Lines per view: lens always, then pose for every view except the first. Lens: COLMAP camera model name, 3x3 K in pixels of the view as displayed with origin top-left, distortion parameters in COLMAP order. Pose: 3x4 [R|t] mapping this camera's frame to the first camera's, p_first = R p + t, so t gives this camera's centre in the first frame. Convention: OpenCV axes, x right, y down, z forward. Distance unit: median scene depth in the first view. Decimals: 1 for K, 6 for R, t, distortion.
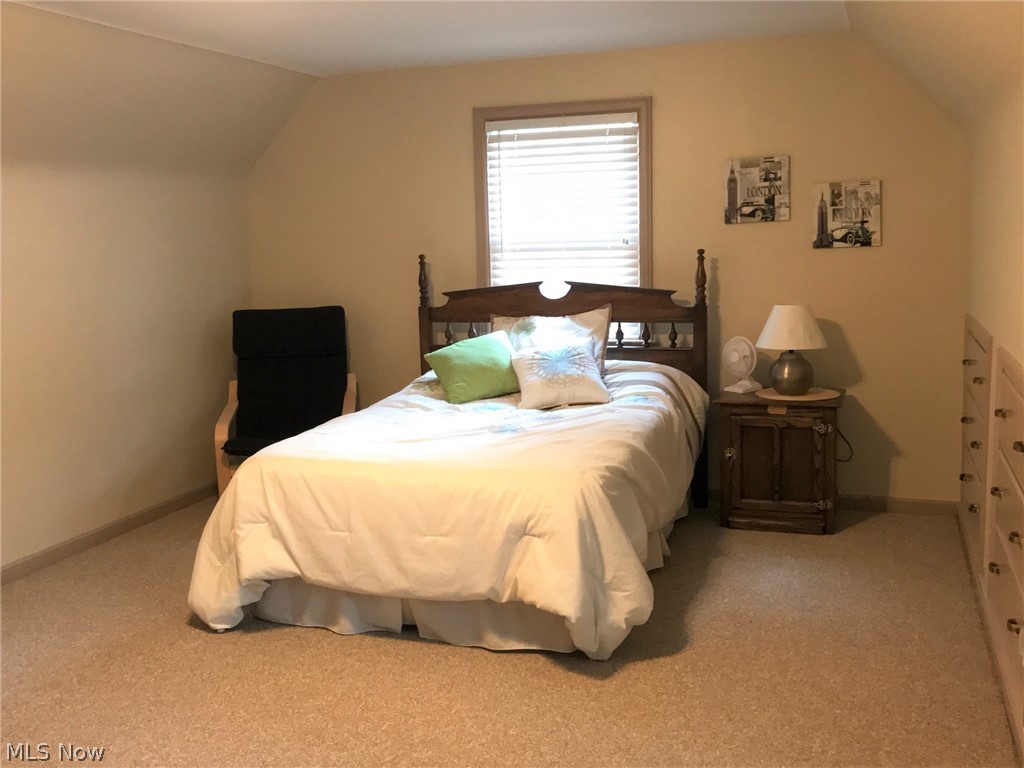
lens RADIAL K [[1036.4, 0, 509.7], [0, 1036.4, 384.0], [0, 0, 1]] dist [0.144718, -0.547082]
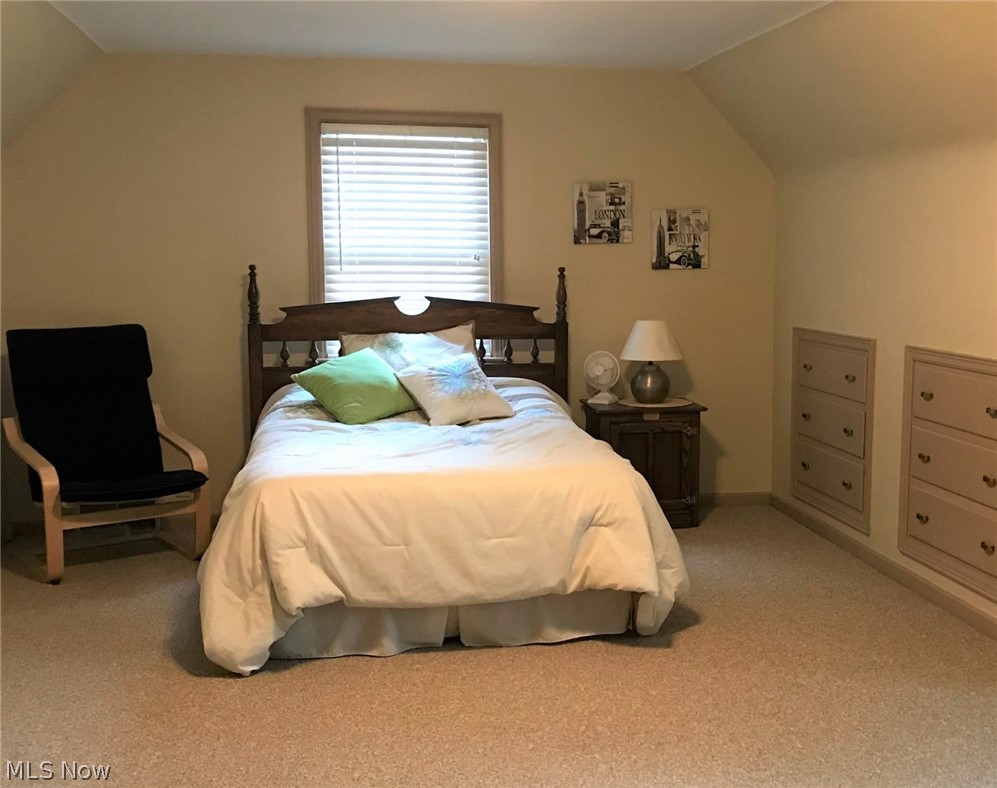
lens RADIAL K [[1329.8, 0, 499.0], [0, 1329.8, 431.0], [0, 0, 1]] dist [0.107227, -0.048046]
pose [[0.840135, -0.038956, 0.540976, -0.611317], [0.049933, 0.998737, -0.005625, 0.038782], [-0.540074, 0.031738, 0.841019, -0.076058]]
